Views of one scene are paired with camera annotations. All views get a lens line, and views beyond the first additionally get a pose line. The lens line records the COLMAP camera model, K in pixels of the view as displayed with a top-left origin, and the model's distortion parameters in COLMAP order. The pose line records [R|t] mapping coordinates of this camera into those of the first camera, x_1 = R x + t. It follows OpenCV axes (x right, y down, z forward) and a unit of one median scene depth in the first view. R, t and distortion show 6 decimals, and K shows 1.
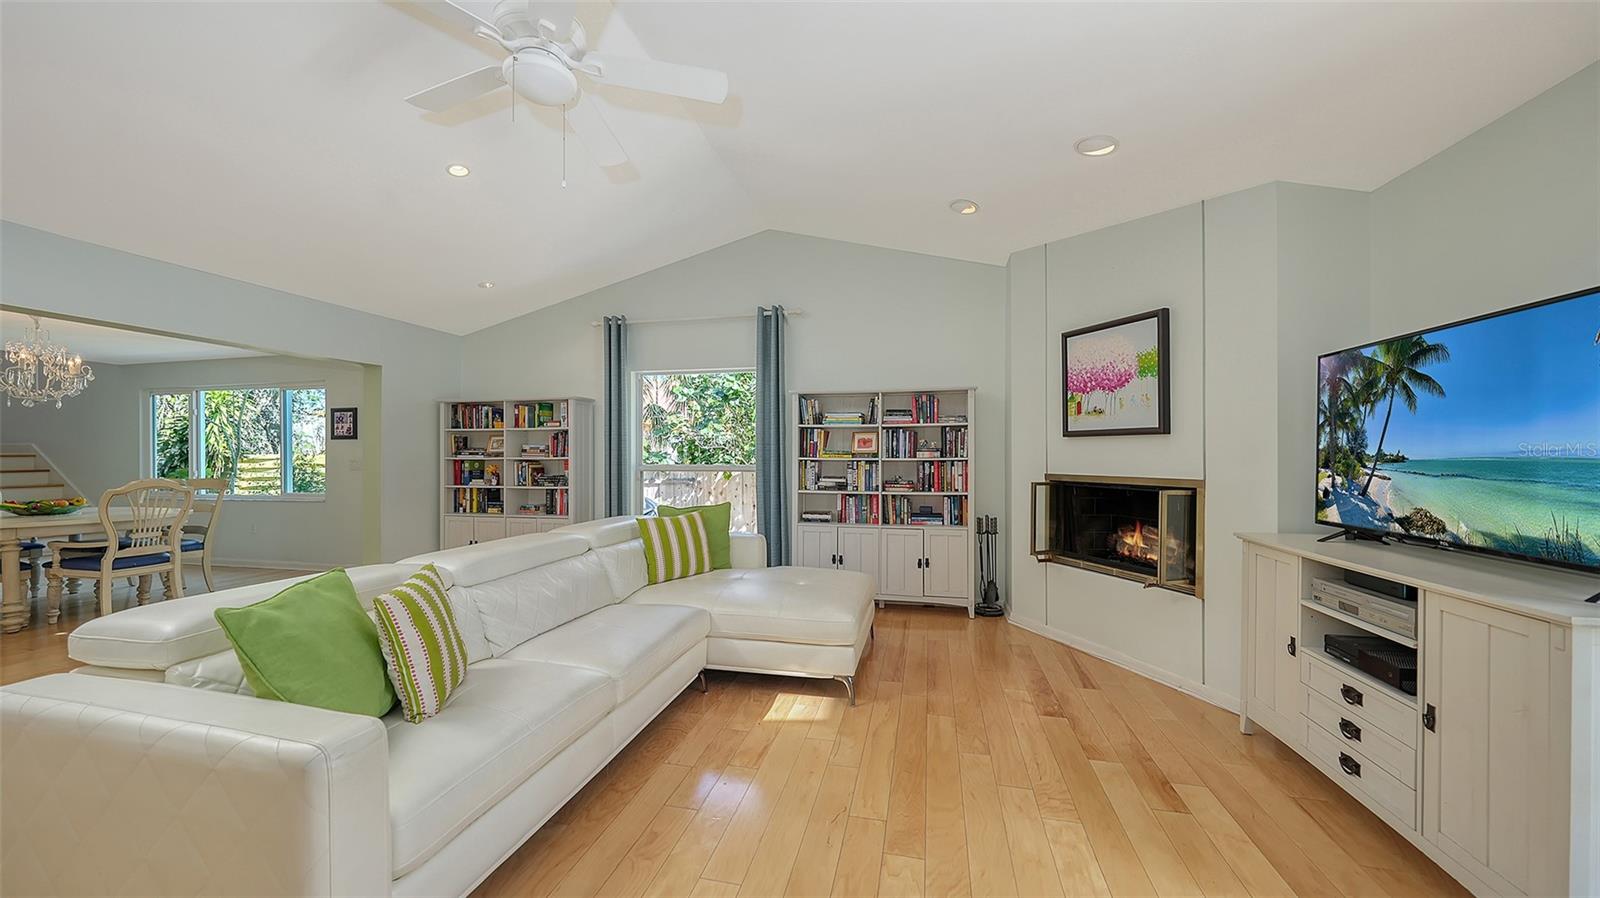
lens RADIAL K [[556.4, 0, 807.9], [0, 556.4, 445.7], [0, 0, 1]] dist [0.001198, -0.000328]
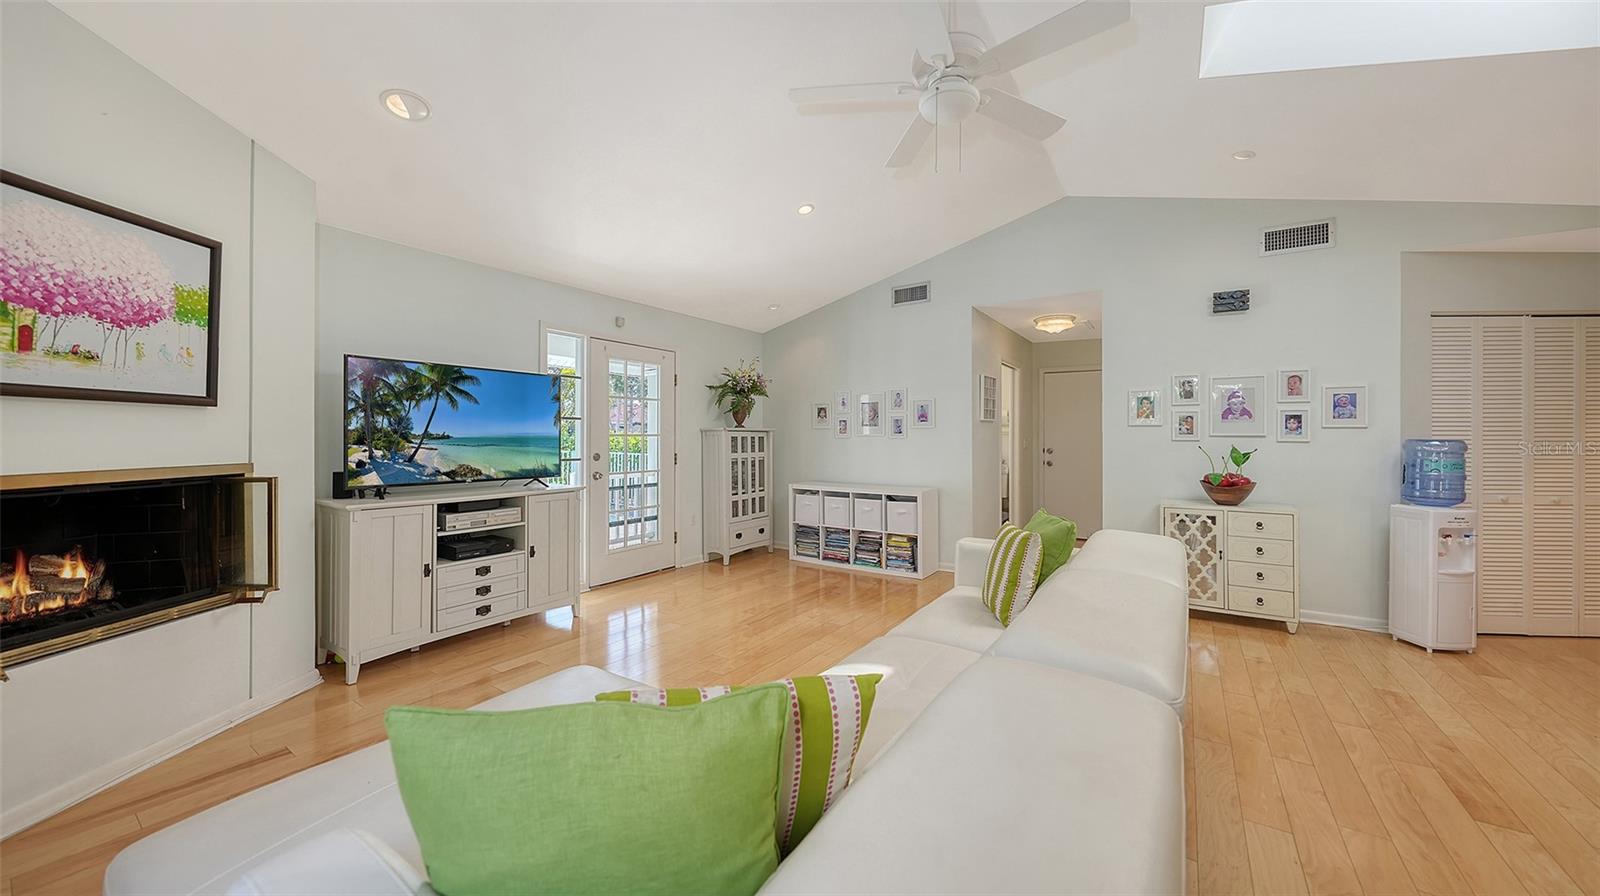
lens RADIAL K [[556.4, 0, 816.1], [0, 556.4, 435.2], [0, 0, 1]] dist [0.001198, -0.000328]
pose [[-0.935470, -0.005480, 0.353365, -0.278755], [-0.010973, 0.999848, -0.013543, 0.013373], [-0.353237, -0.016546, -0.935388, 1.003941]]
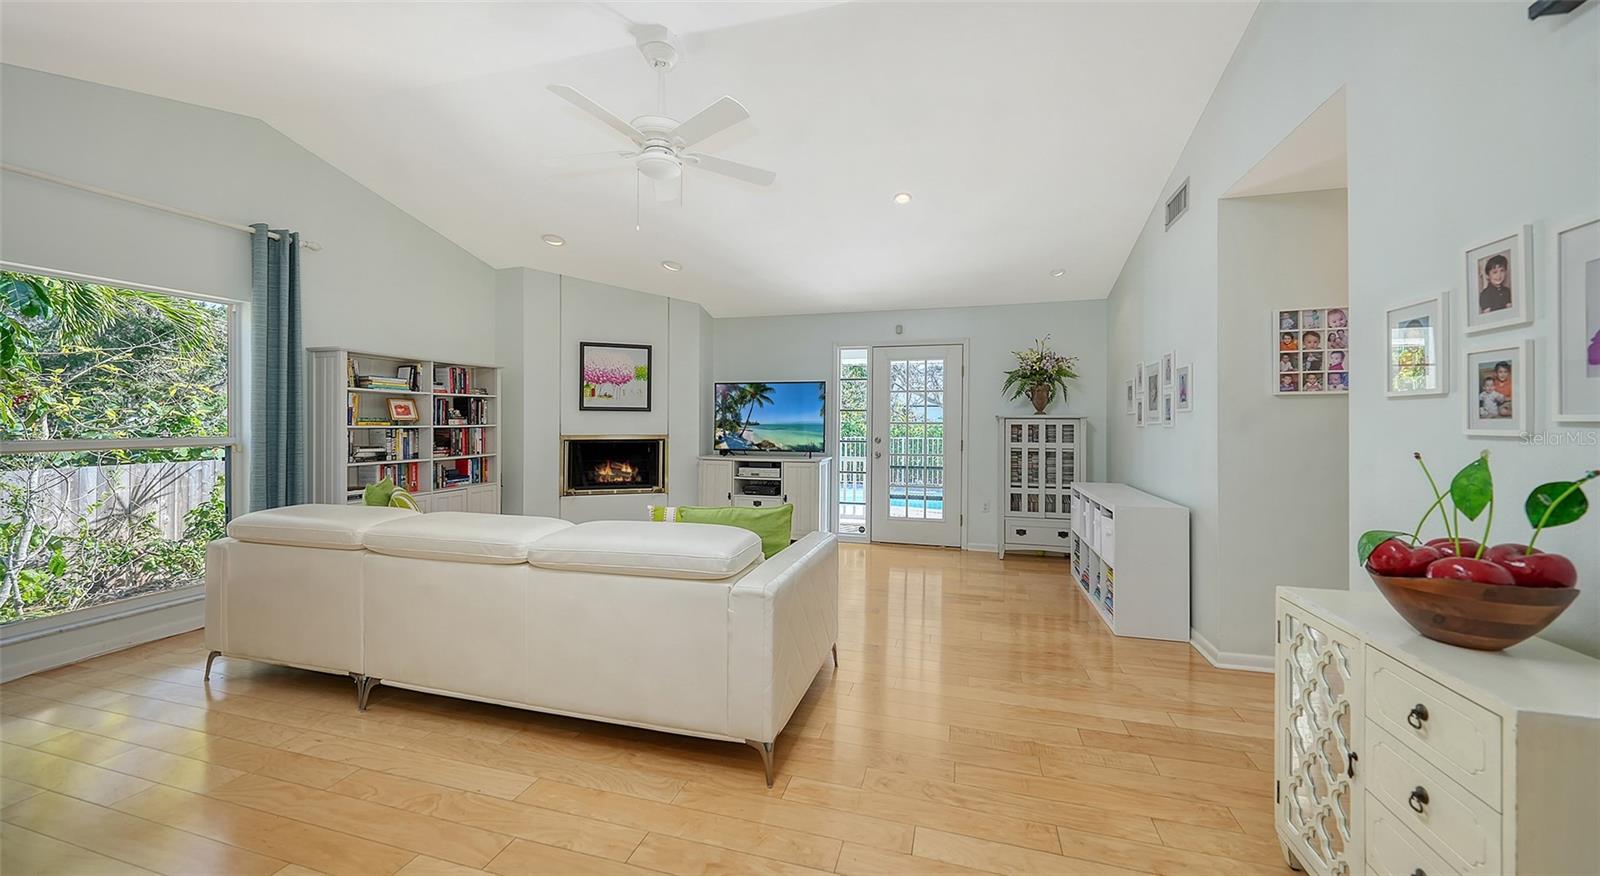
lens RADIAL K [[564.7, 0, 807.6], [0, 564.7, 425.3], [0, 0, 1]] dist [-0.002877, -0.000472]
pose [[0.058813, -0.006987, 0.998245, -0.888710], [-0.018359, 0.999799, 0.008079, 0.000603], [-0.998100, -0.018802, 0.058673, 0.247432]]
